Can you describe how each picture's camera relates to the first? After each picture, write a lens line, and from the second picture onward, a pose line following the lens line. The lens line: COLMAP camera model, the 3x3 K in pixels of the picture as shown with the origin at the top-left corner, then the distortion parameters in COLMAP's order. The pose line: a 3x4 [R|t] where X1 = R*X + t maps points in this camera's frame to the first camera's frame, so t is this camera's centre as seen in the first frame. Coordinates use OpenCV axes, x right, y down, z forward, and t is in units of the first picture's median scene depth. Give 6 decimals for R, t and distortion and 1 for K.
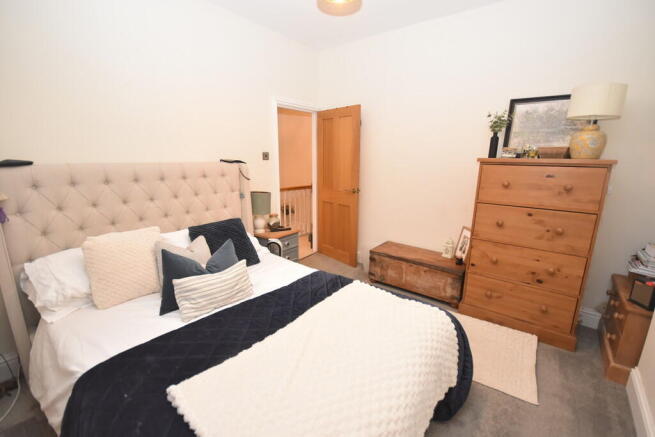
lens RADIAL K [[294.1, 0, 326.9], [0, 294.1, 215.2], [0, 0, 1]] dist [0.010014, -0.002343]
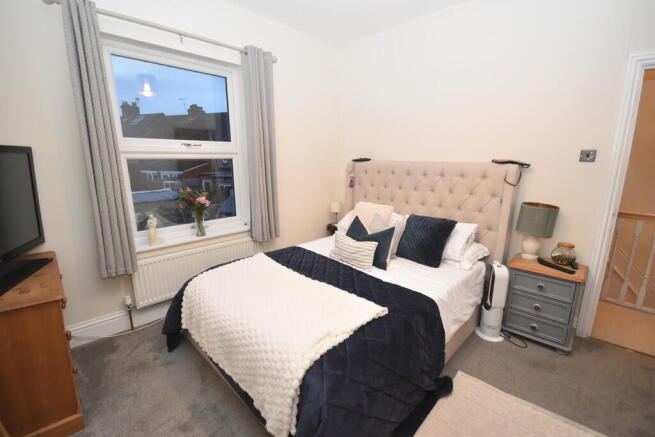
lens RADIAL K [[294.1, 0, 330.4], [0, 294.1, 222.5], [0, 0, 1]] dist [0.010014, -0.002343]
pose [[-0.129164, 0.224916, -0.965779, 0.771349], [-0.191102, 0.950035, 0.246808, -0.165505], [0.973035, 0.216441, -0.079728, 0.772905]]
